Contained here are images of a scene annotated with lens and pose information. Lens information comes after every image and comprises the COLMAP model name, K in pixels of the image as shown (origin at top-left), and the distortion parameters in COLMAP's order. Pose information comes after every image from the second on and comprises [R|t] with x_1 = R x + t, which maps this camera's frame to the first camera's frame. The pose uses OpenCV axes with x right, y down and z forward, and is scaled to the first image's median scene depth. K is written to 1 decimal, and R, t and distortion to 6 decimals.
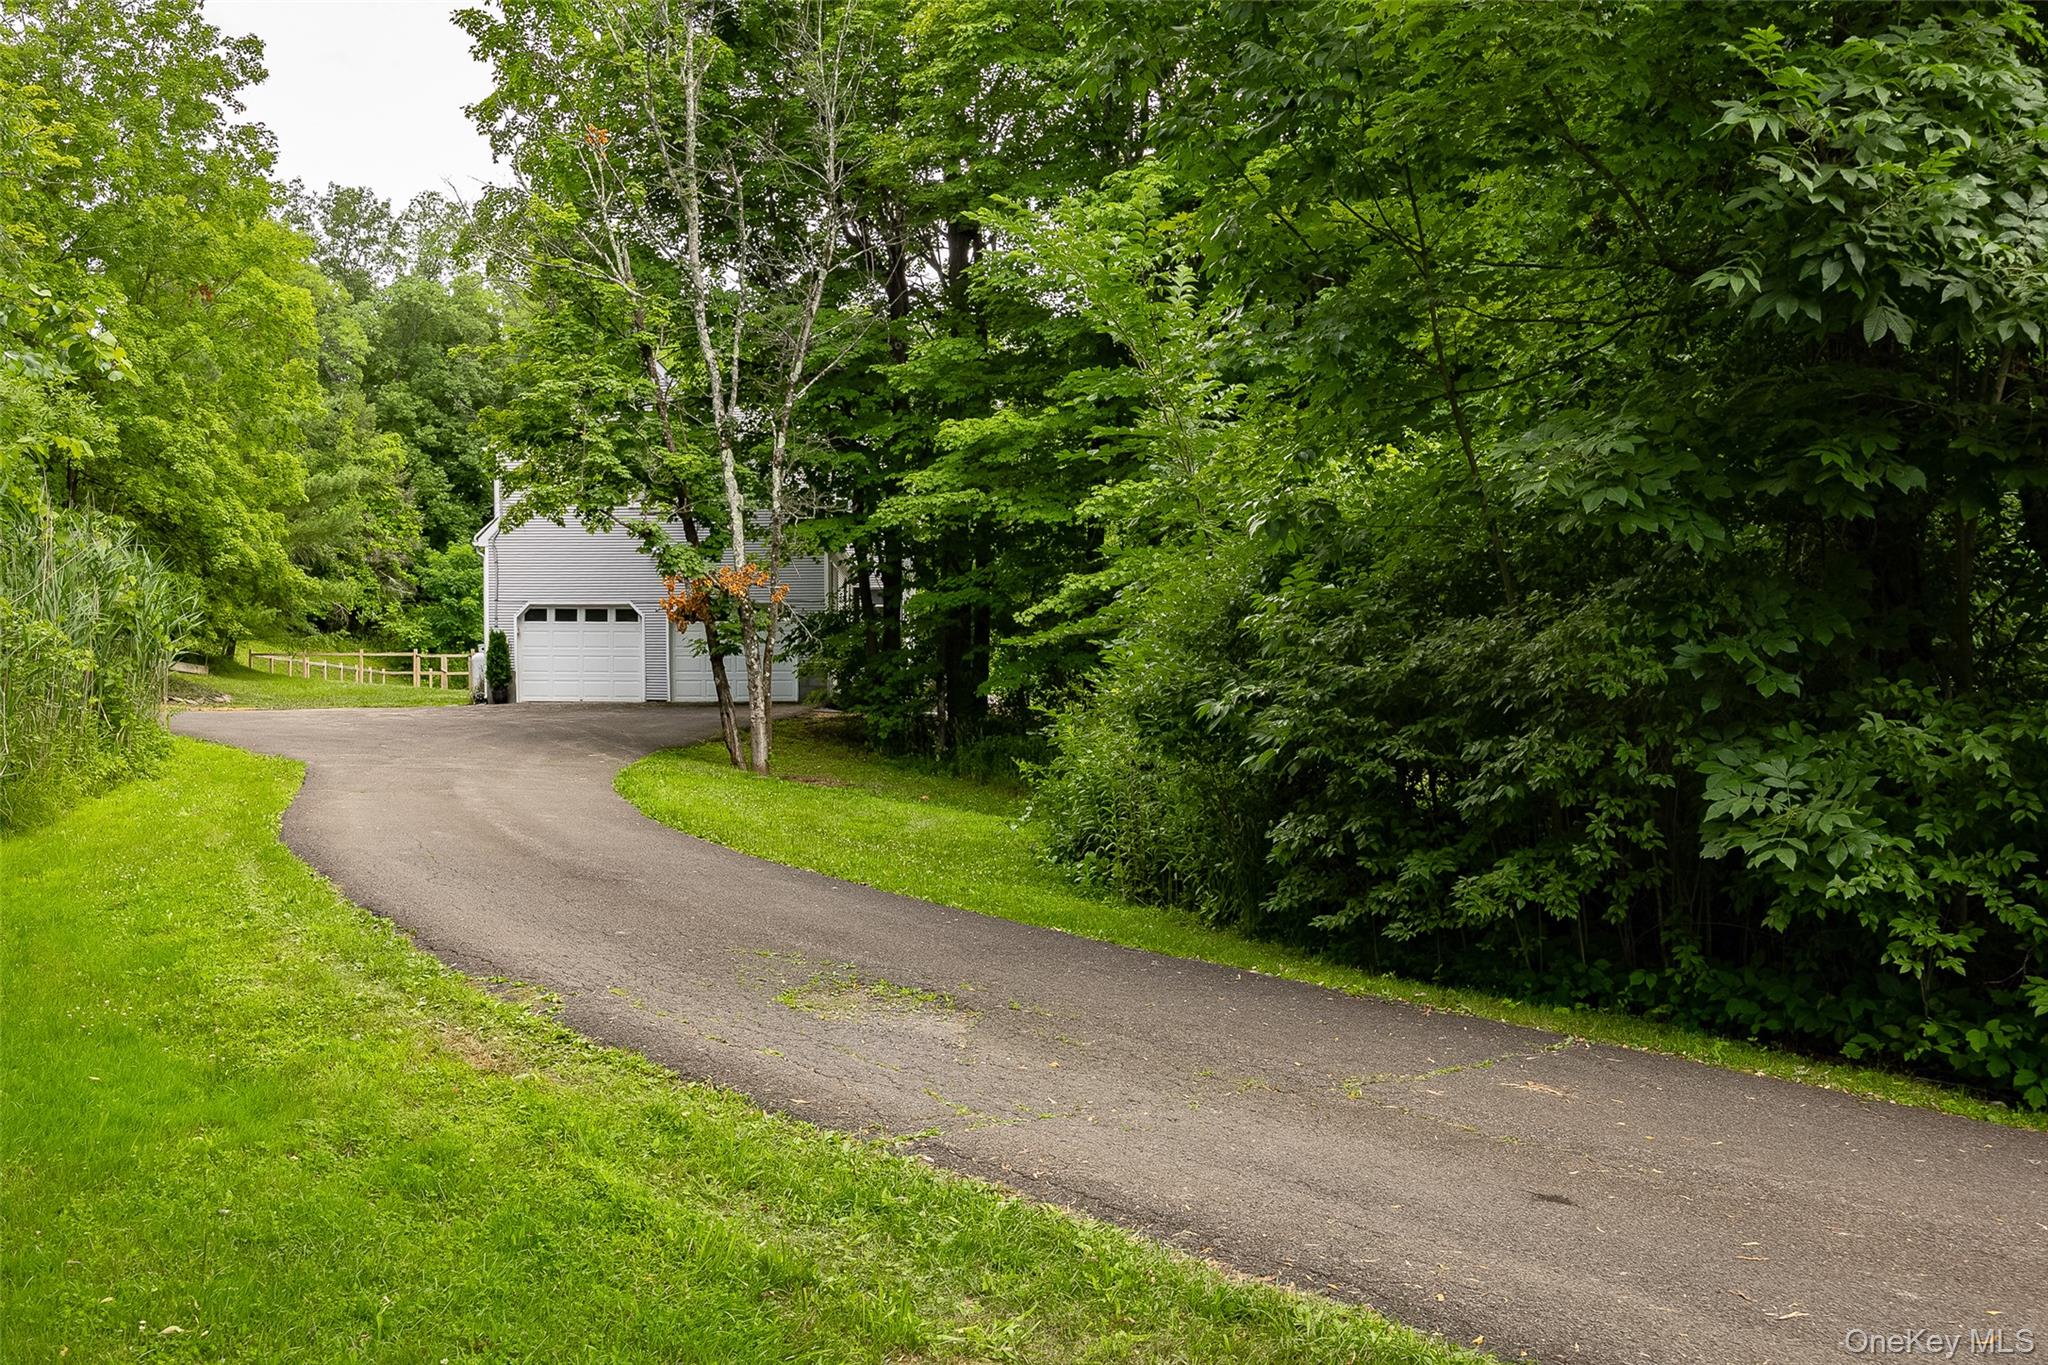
lens RADIAL K [[1907.6, 0, 1002.8], [0, 1907.6, 795.2], [0, 0, 1]] dist [-0.006364, 0.000000]
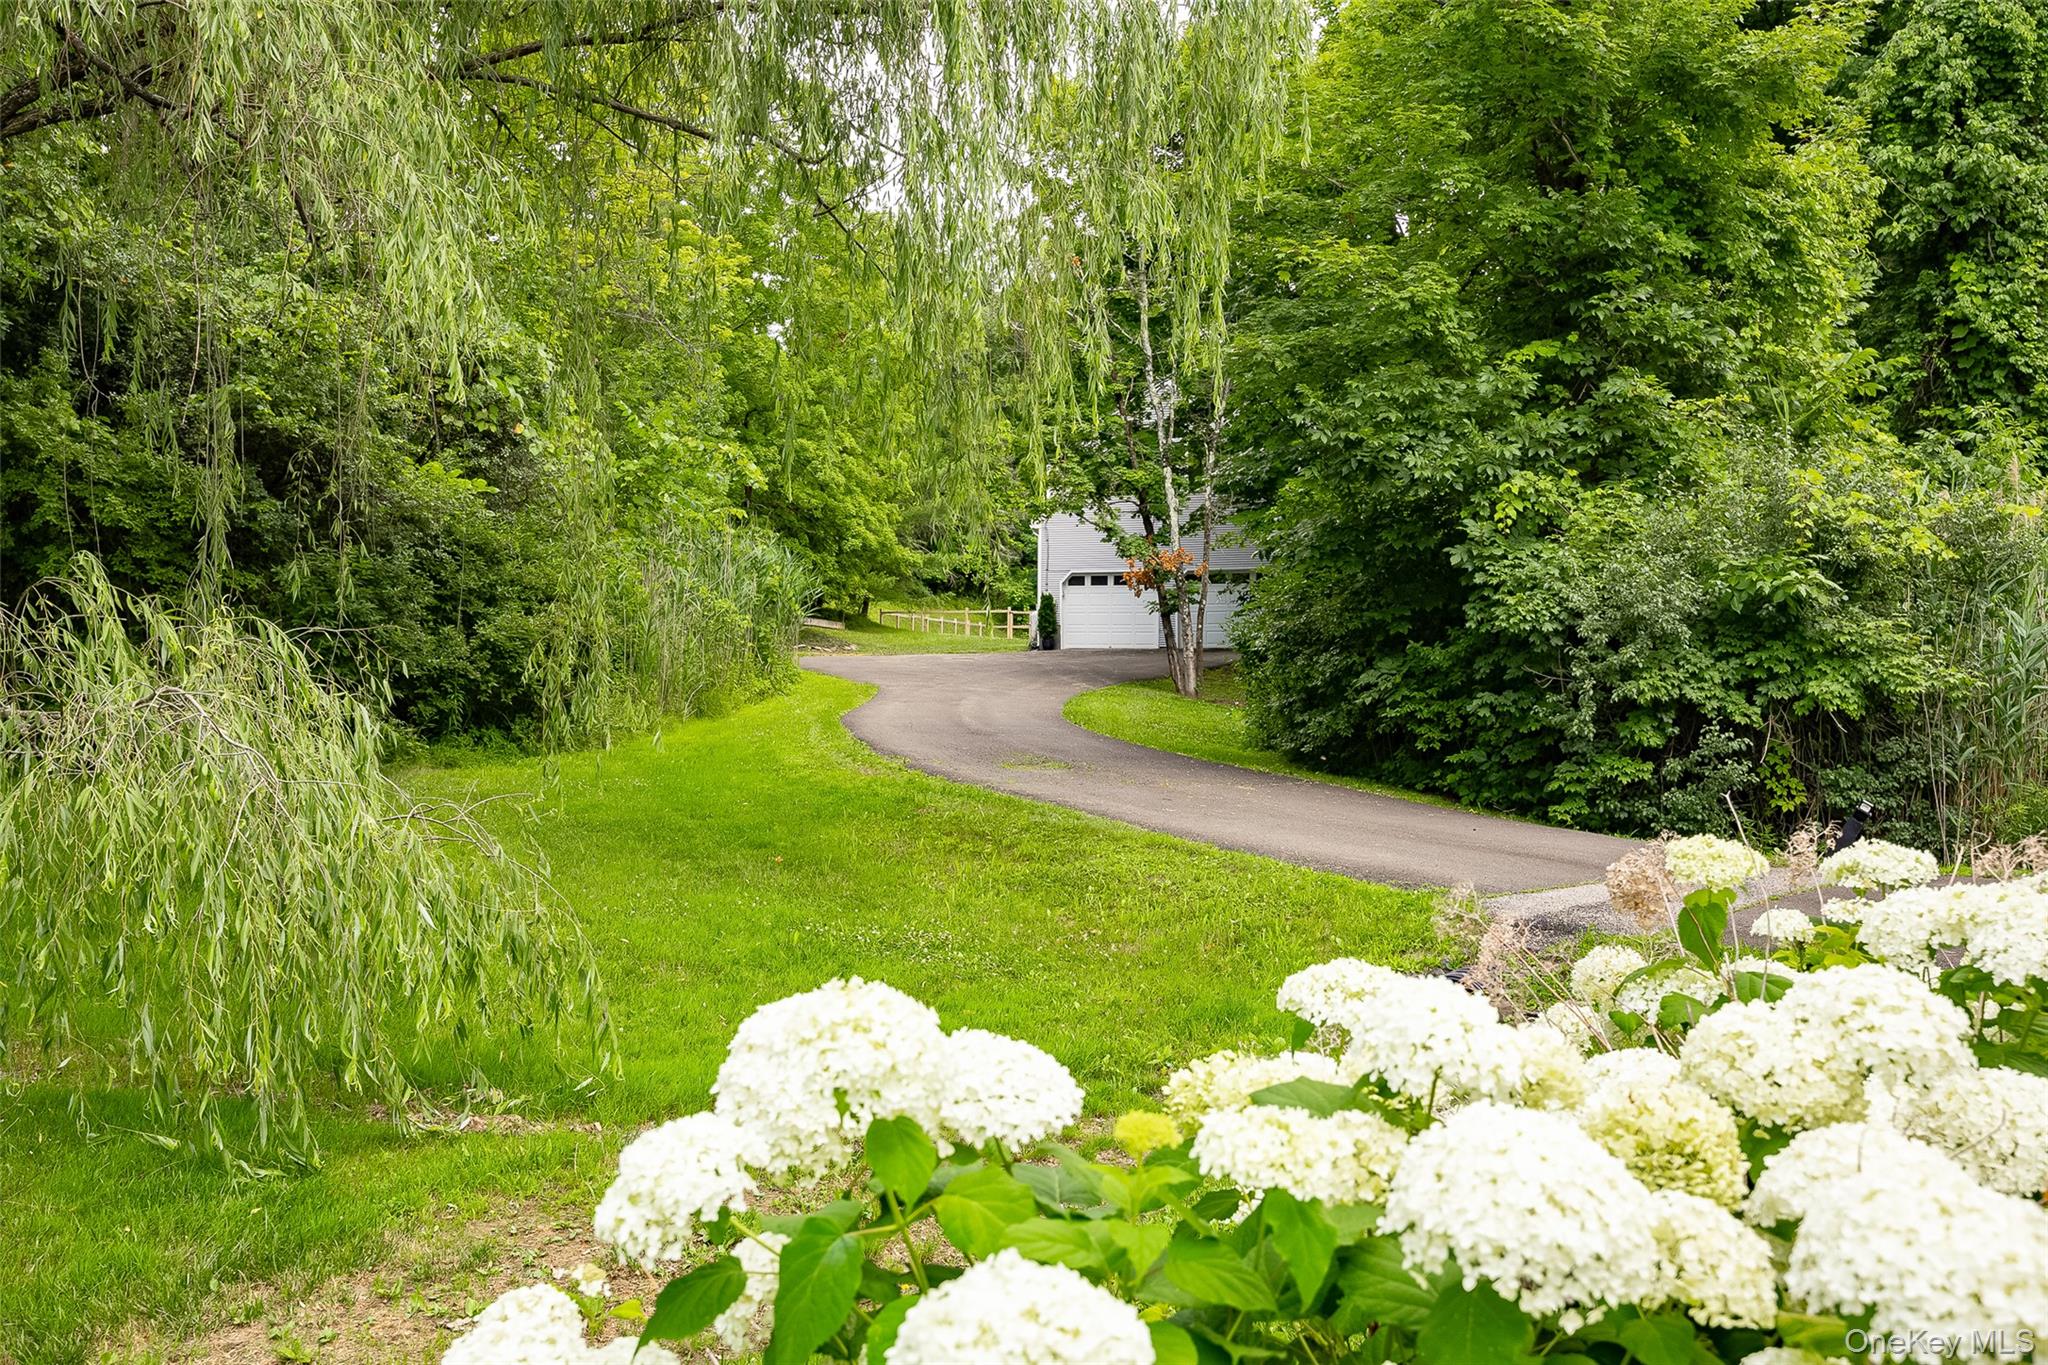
lens RADIAL K [[2035.3, 0, 1024.7], [0, 2035.3, 680.3], [0, 0, 1]] dist [0.002466, 0.000000]
pose [[0.948456, 0.001171, -0.316907, 0.157344], [-0.012672, 0.999334, -0.034234, 0.019530], [0.316656, 0.036485, 0.947838, -0.306056]]
